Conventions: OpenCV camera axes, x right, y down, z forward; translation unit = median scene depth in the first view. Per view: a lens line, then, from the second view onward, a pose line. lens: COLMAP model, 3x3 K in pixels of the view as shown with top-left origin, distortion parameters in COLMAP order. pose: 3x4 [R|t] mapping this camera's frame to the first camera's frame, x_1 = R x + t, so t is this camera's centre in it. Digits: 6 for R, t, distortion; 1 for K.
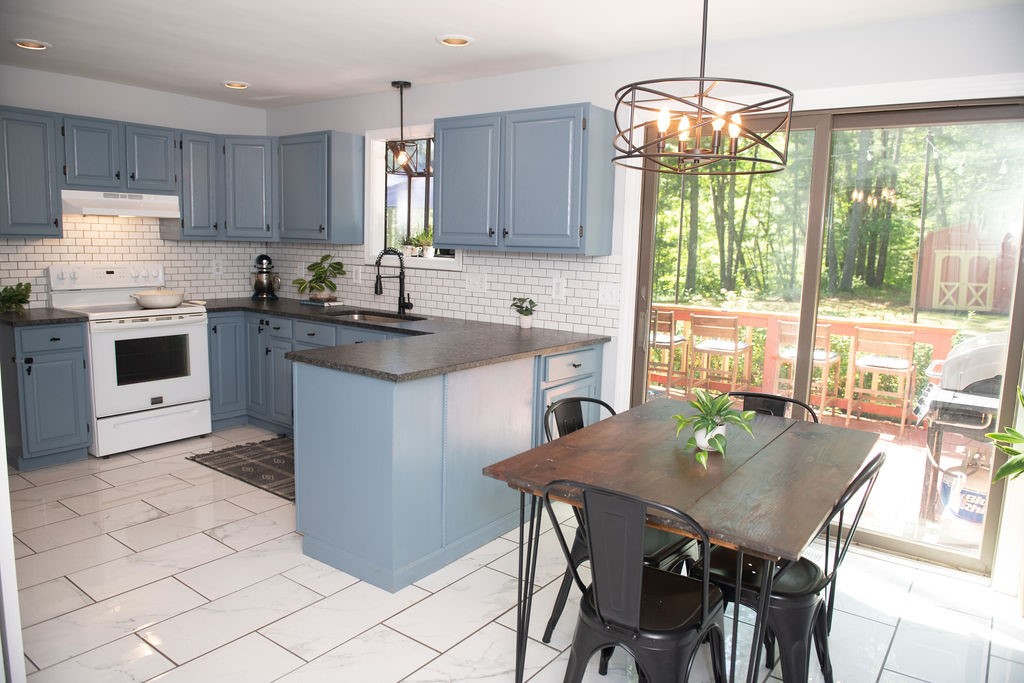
lens RADIAL K [[696.7, 0, 507.0], [0, 696.7, 339.0], [0, 0, 1]] dist [-0.052703, 0.001452]
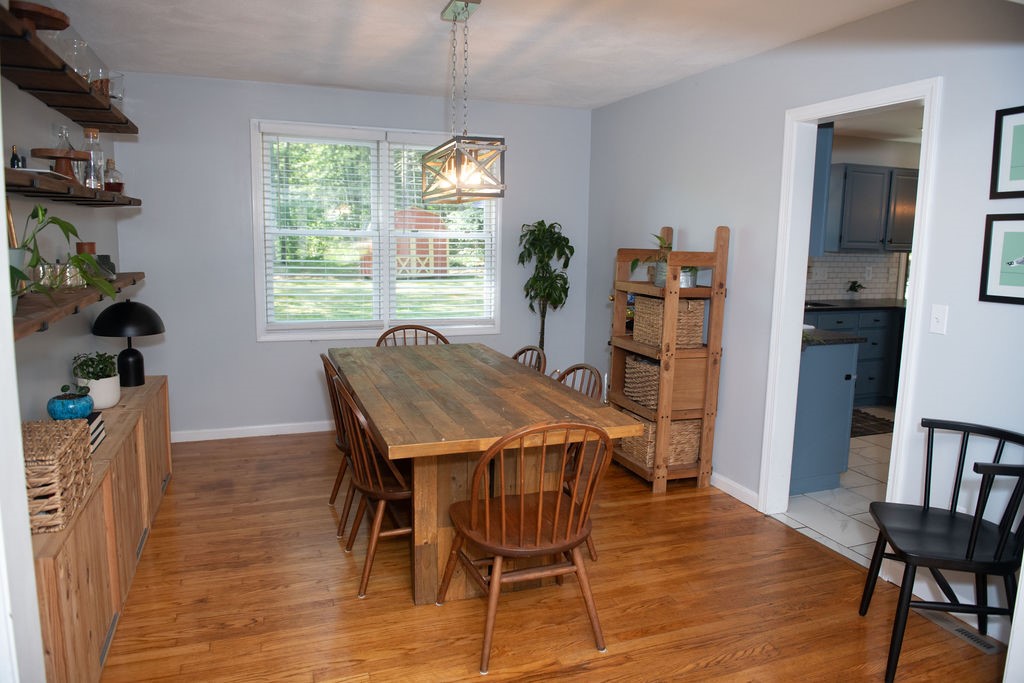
lens RADIAL K [[696.7, 0, 513.6], [0, 696.7, 339.8], [0, 0, 1]] dist [-0.052703, 0.001452]
pose [[0.537735, -0.140617, 0.831305, -0.346121], [0.110669, 0.989235, 0.095744, -0.033005], [-0.835819, 0.040515, 0.547508, 0.163370]]
